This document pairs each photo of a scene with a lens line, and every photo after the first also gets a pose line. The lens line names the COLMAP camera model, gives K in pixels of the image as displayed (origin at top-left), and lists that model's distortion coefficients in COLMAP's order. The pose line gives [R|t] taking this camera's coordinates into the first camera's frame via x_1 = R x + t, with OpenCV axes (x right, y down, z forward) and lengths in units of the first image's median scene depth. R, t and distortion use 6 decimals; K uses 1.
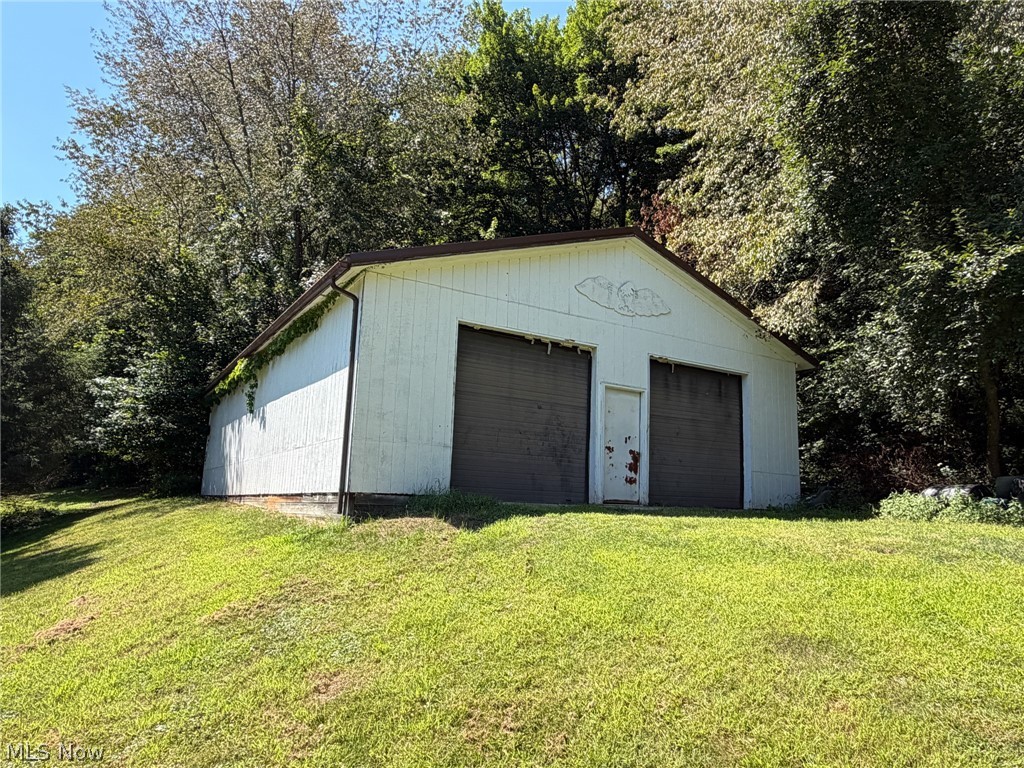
lens RADIAL K [[663.6, 0, 512.0], [0, 663.6, 384.0], [0, 0, 1]] dist [-0.004760, -0.000754]
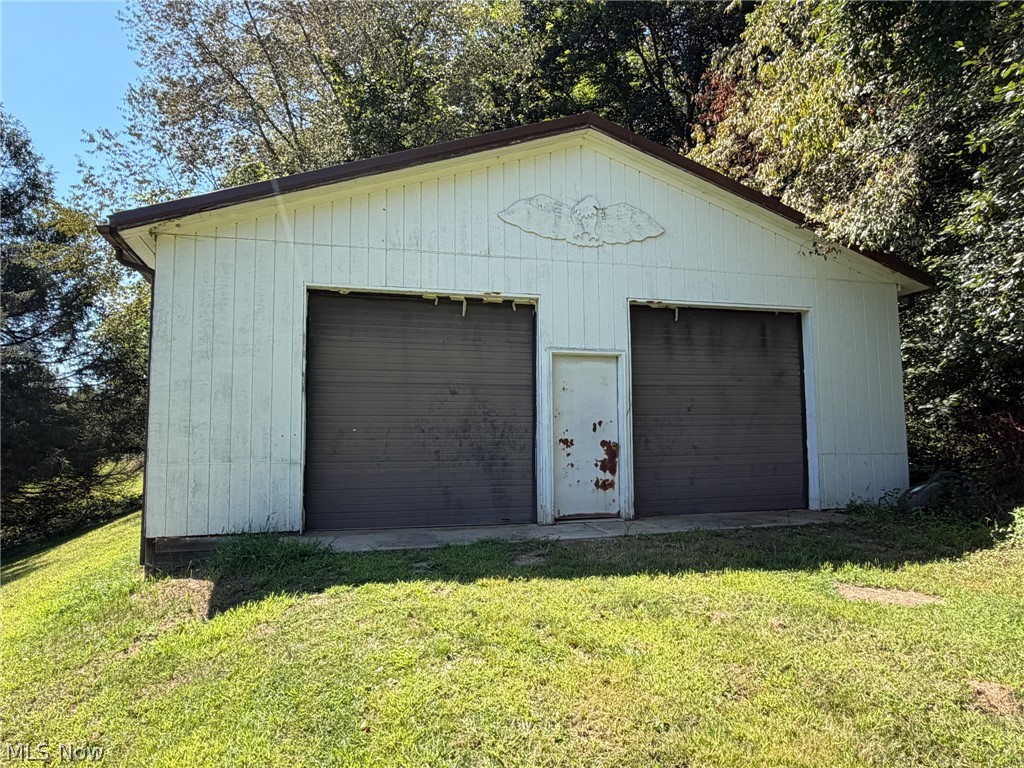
lens RADIAL K [[663.6, 0, 512.0], [0, 663.6, 384.0], [0, 0, 1]] dist [-0.004760, -0.000754]
pose [[0.962121, -0.068359, -0.263915, 0.277033], [0.090589, 0.993210, 0.072989, -0.019416], [0.257133, -0.094132, 0.961780, 0.313271]]
